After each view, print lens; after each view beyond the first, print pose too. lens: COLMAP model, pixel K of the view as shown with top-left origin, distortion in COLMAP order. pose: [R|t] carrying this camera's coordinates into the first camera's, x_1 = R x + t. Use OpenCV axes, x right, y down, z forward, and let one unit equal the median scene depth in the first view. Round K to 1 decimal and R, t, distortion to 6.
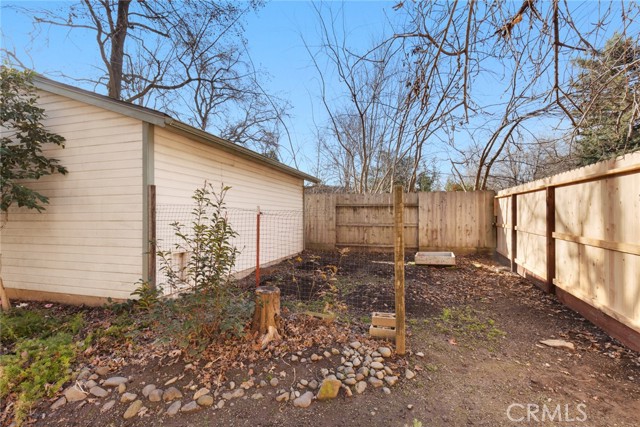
lens RADIAL K [[289.9, 0, 322.4], [0, 289.9, 211.7], [0, 0, 1]] dist [0.000719, -0.000285]
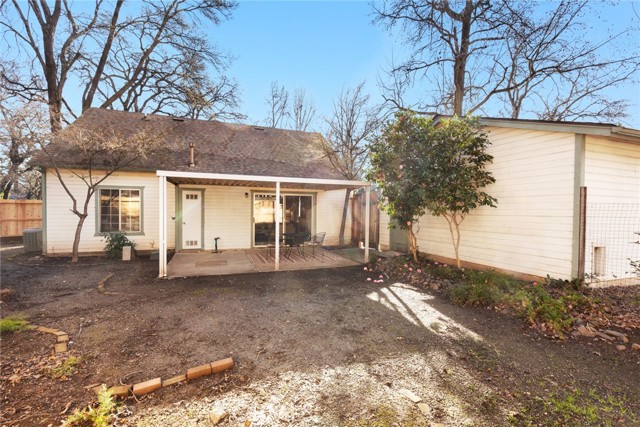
lens RADIAL K [[291.8, 0, 332.9], [0, 291.8, 213.3], [0, 0, 1]] dist [0.000116, -0.000339]
pose [[0.598732, 0.016256, -0.800784, -0.240755], [-0.001725, 0.999818, 0.019006, -0.004097], [0.800947, -0.009998, 0.598651, -0.514834]]
